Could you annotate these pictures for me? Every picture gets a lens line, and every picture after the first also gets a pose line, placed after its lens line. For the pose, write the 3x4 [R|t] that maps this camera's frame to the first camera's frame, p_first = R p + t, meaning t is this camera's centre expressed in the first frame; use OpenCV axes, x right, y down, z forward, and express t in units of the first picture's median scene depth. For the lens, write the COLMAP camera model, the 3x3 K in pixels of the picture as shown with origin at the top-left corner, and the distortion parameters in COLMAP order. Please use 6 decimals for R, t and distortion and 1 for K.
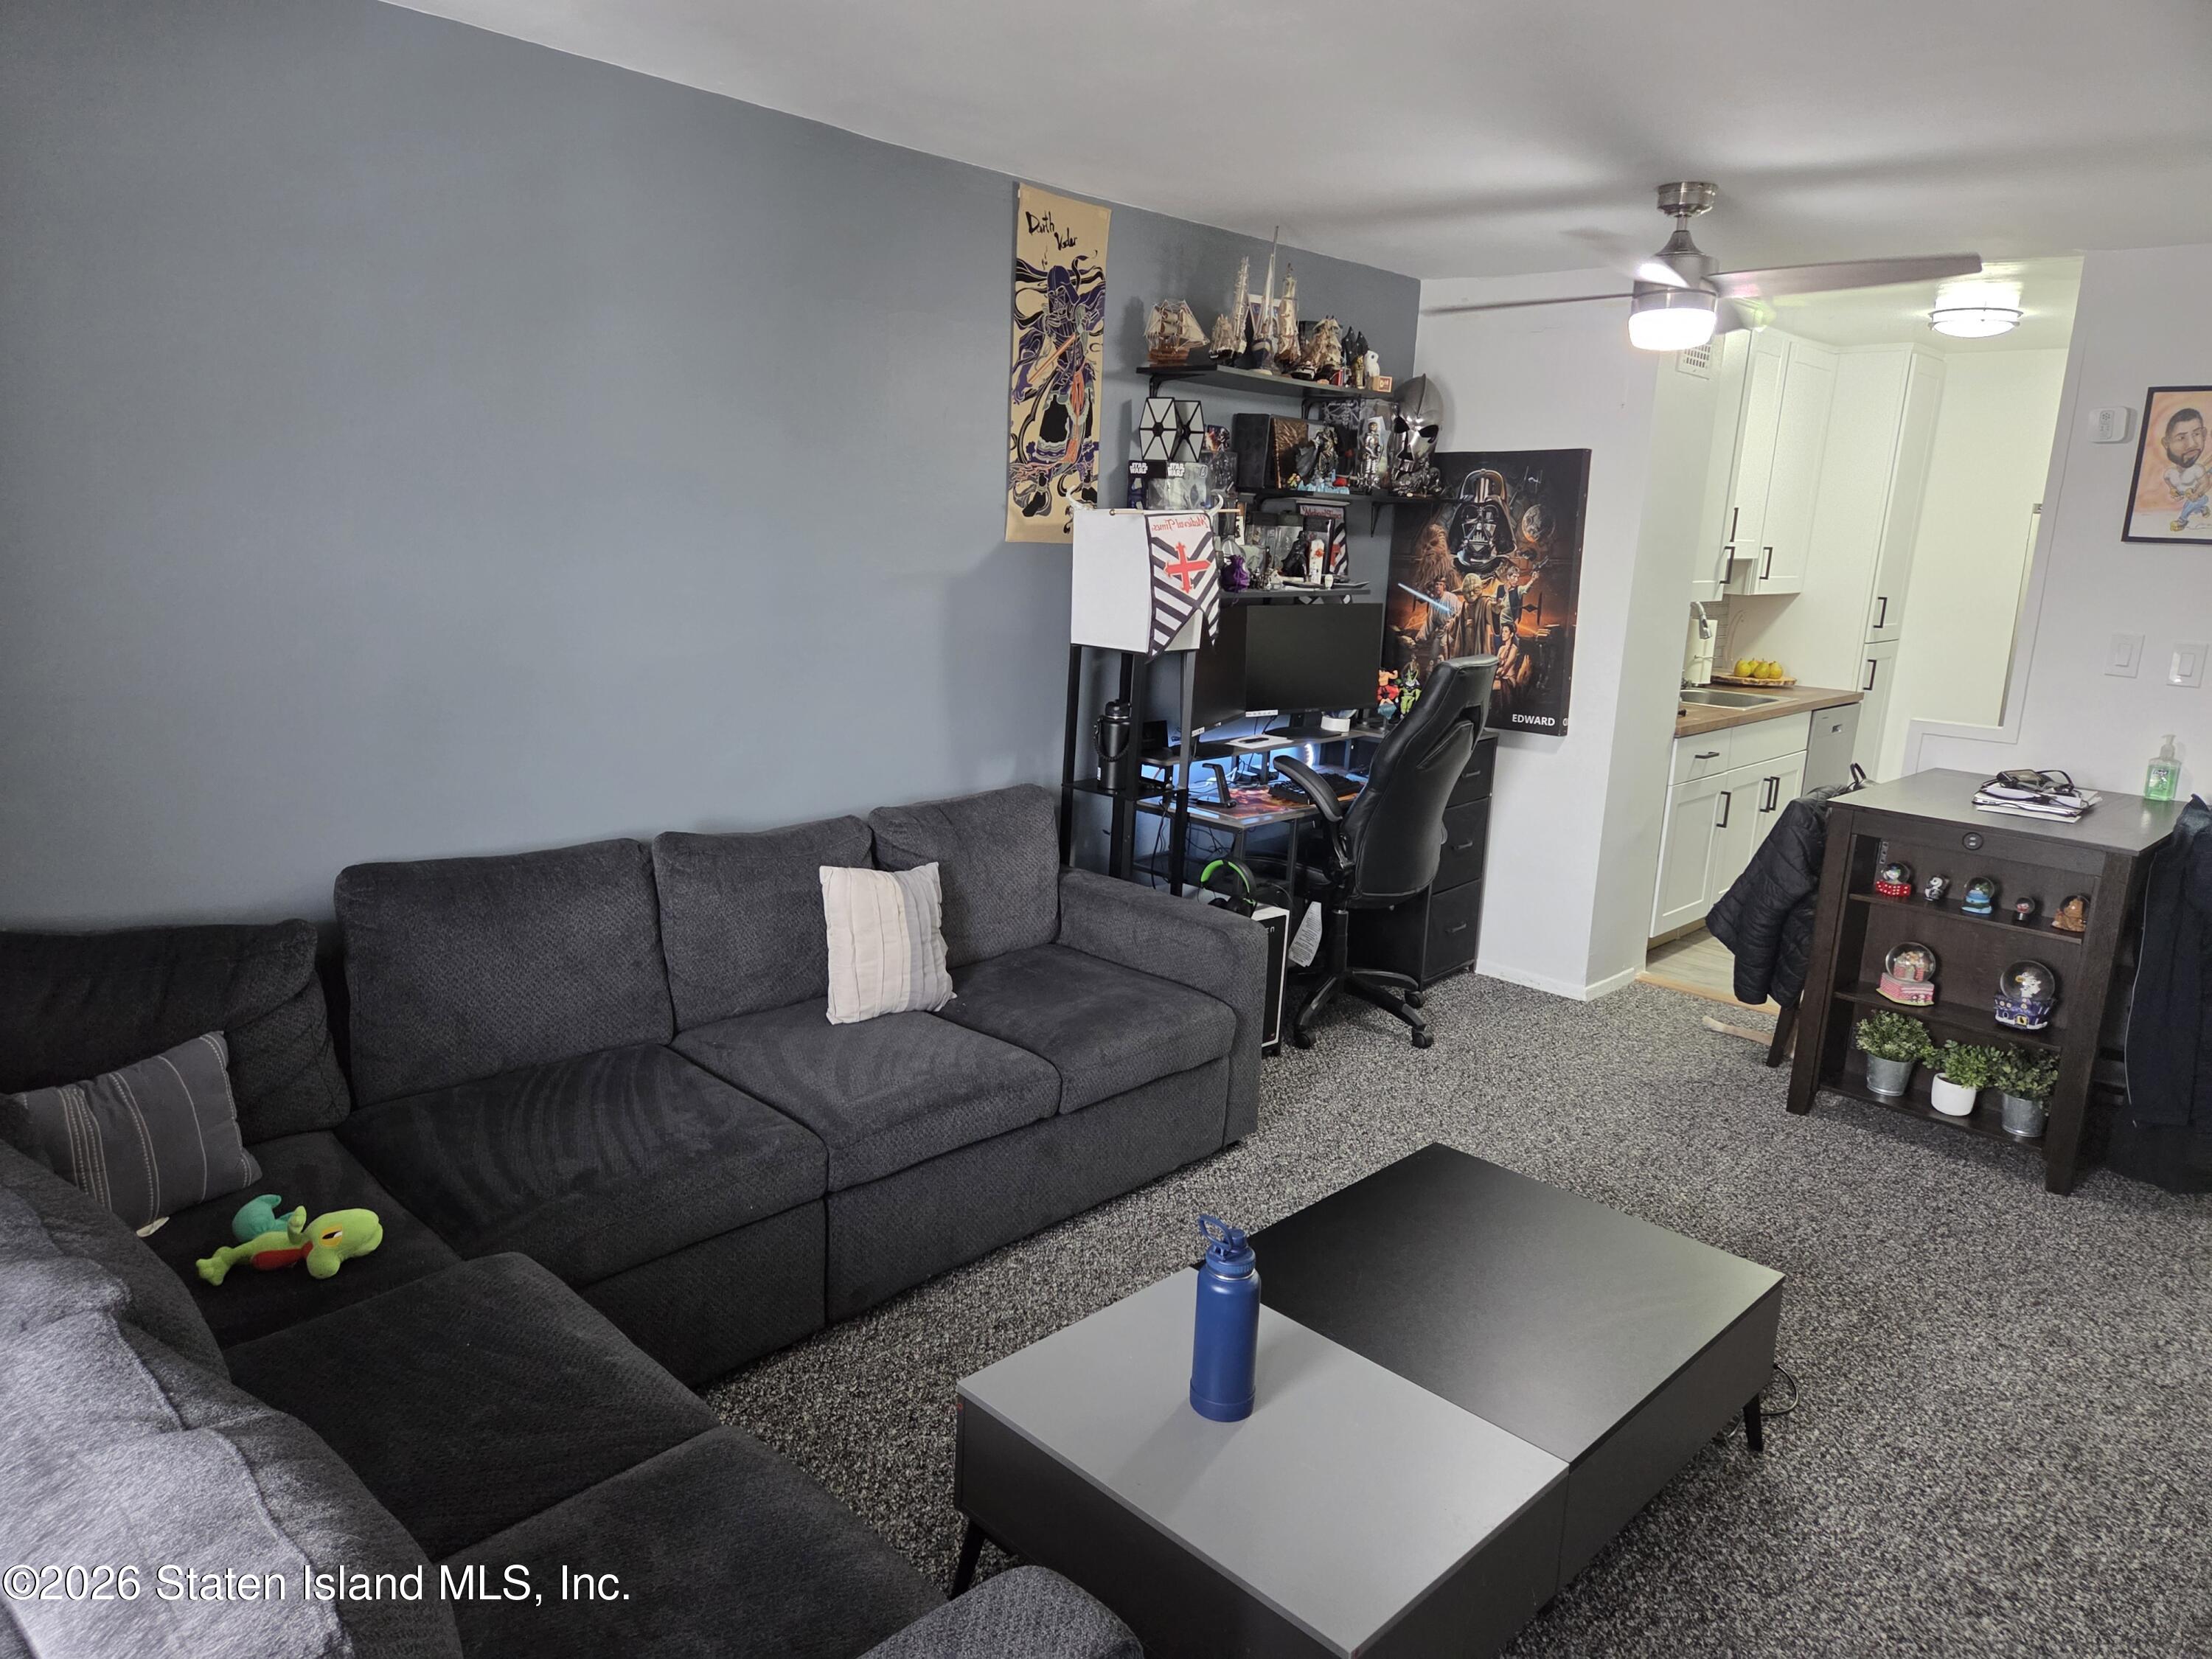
lens RADIAL K [[1485.7, 0, 1080.2], [0, 1485.7, 833.4], [0, 0, 1]] dist [0.073457, -0.061167]
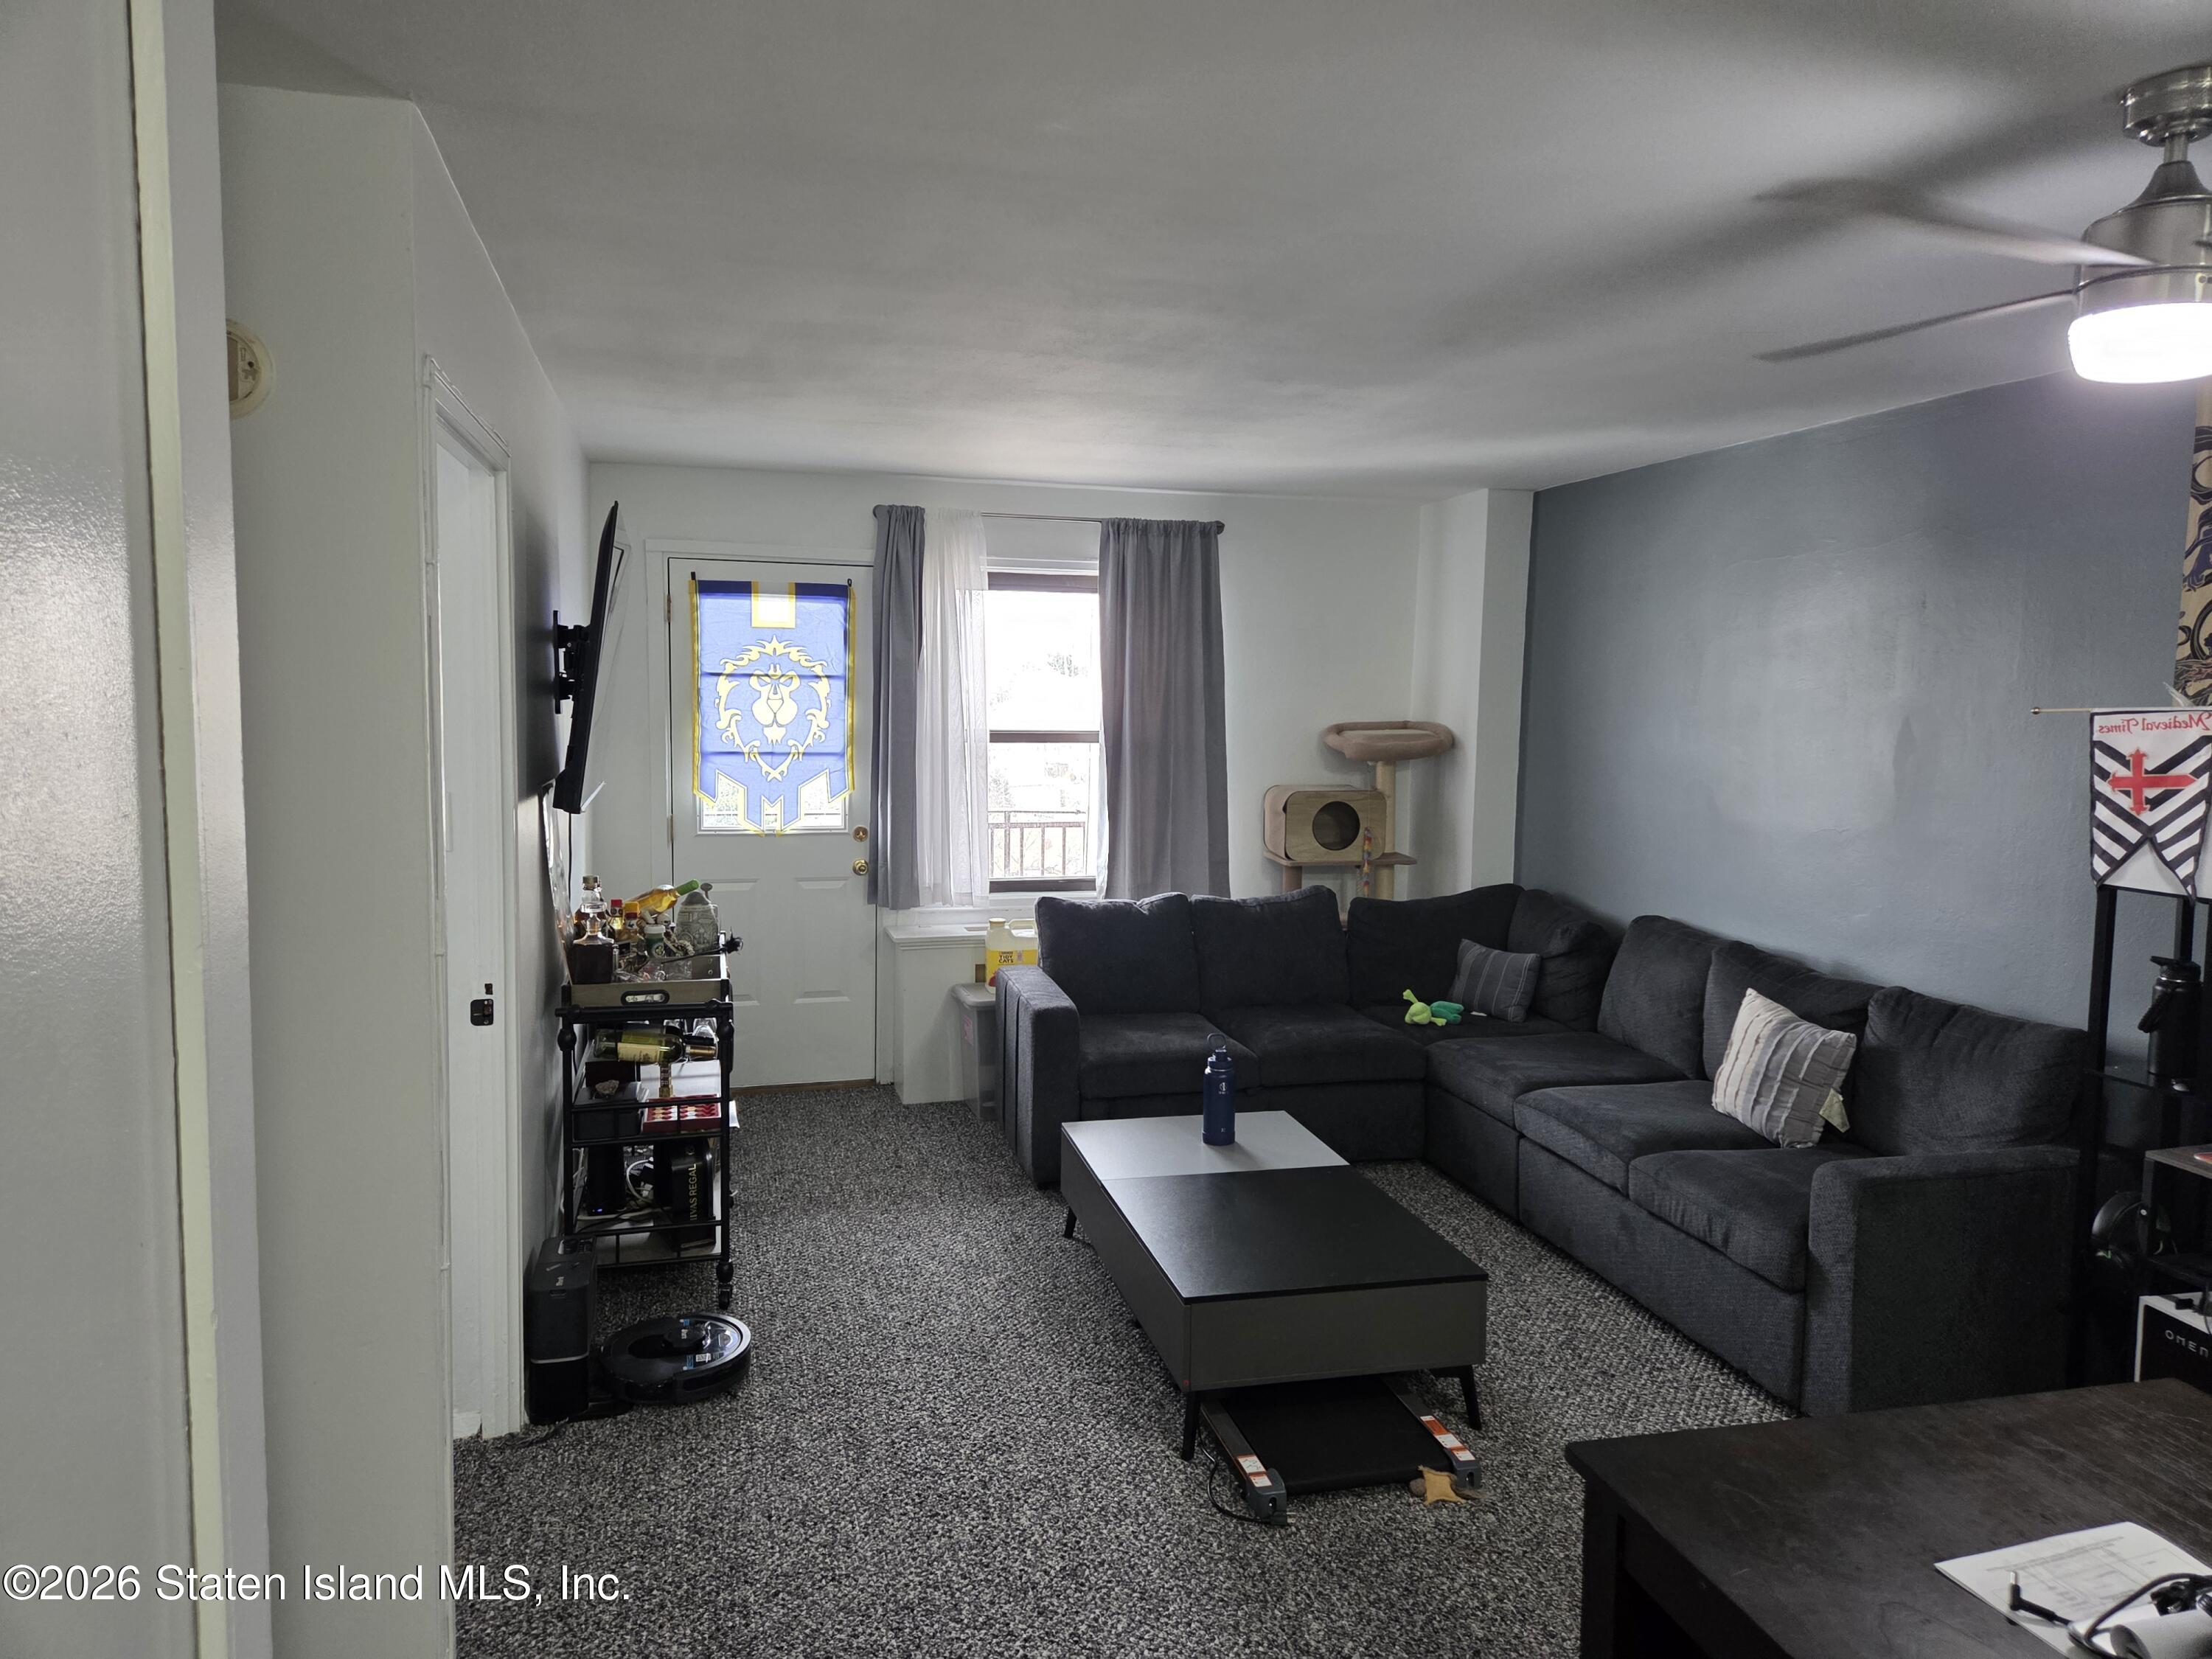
lens RADIAL K [[1485.7, 0, 1113.9], [0, 1485.7, 838.0], [0, 0, 1]] dist [0.073457, -0.061167]
pose [[-0.521509, 0.036668, -0.852457, 0.990826], [-0.214643, 0.961309, 0.172663, -0.170387], [0.825807, 0.273019, -0.493461, 0.951401]]
